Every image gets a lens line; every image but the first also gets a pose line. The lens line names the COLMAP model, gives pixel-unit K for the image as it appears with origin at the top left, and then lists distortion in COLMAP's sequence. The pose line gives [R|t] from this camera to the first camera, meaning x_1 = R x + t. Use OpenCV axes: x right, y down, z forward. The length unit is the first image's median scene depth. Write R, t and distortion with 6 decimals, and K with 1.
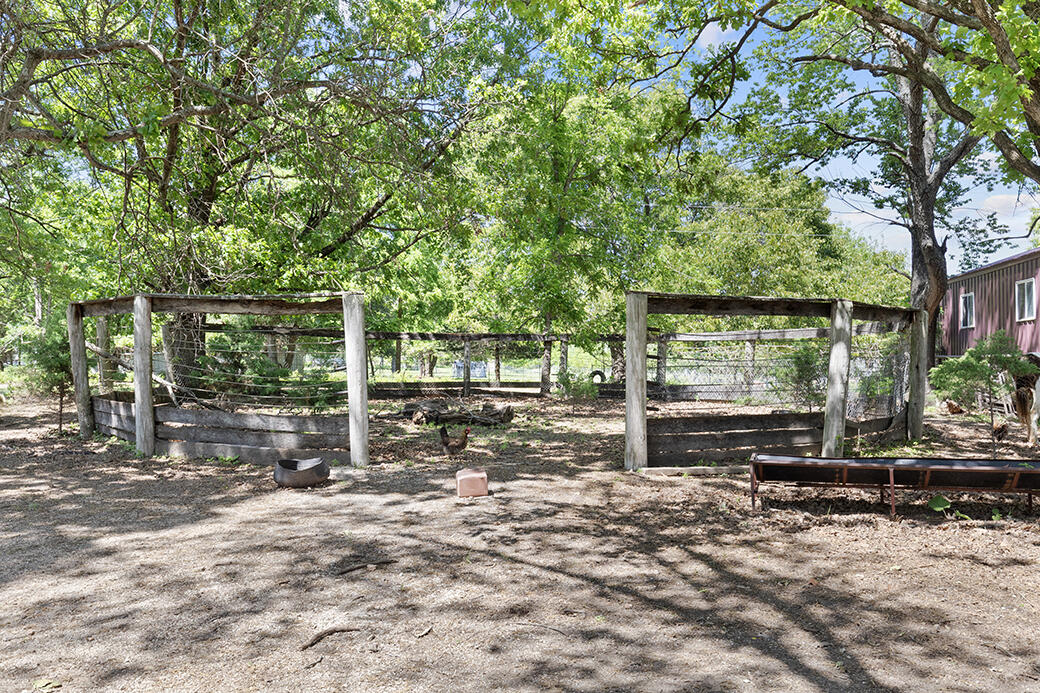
lens RADIAL K [[796.1, 0, 524.1], [0, 796.1, 354.4], [0, 0, 1]] dist [0.000807, -0.003759]
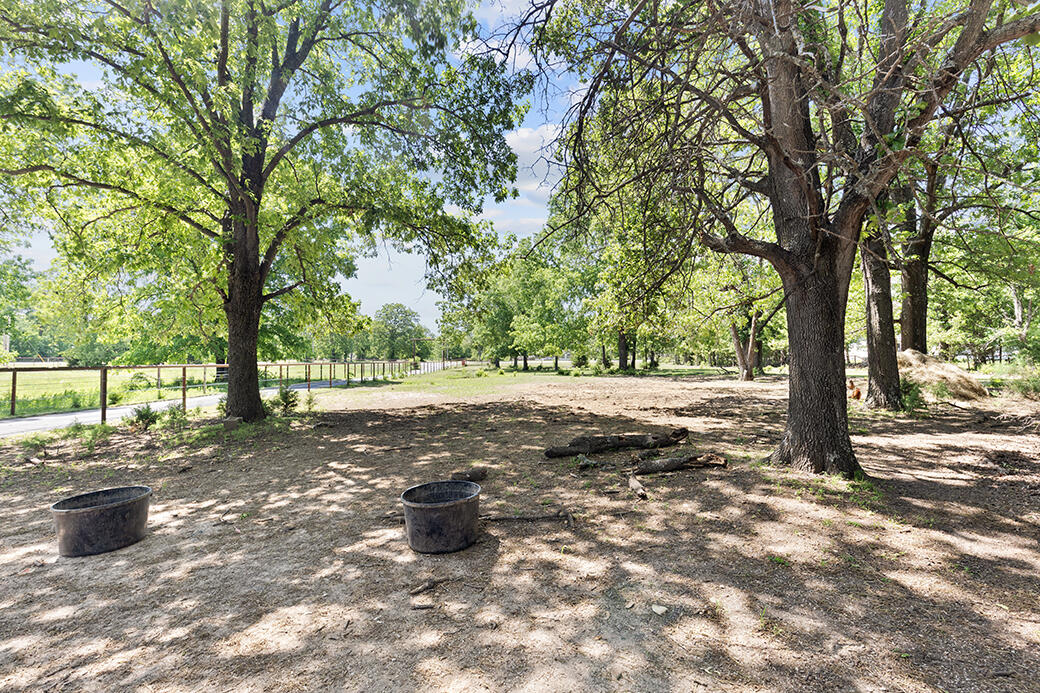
lens RADIAL K [[467.3, 0, 521.2], [0, 467.3, 343.2], [0, 0, 1]] dist [0.005246, -0.000833]
pose [[0.210504, -0.032978, -0.977037, -0.595618], [0.013440, 0.999434, -0.030838, -0.001183], [0.977501, -0.006640, 0.210828, 0.911594]]
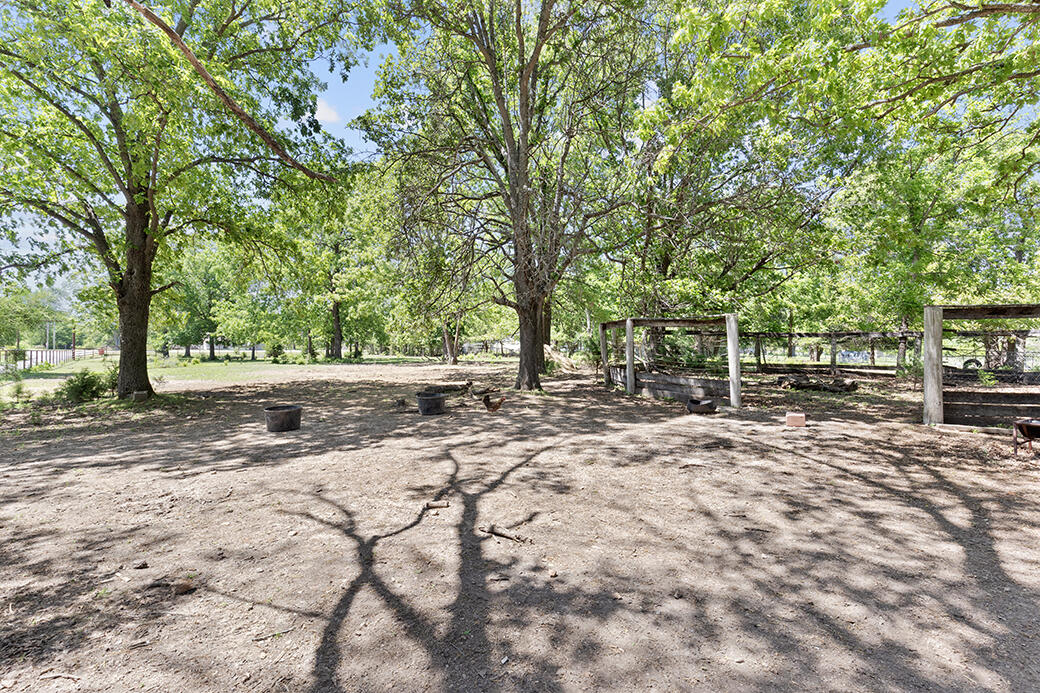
lens RADIAL K [[467.3, 0, 521.6], [0, 467.3, 349.5], [0, 0, 1]] dist [0.005246, -0.000833]
pose [[0.770650, 0.005175, -0.637238, 0.094811], [-0.000426, 0.999971, 0.007605, -0.002550], [0.637259, -0.005589, 0.770630, -0.150687]]
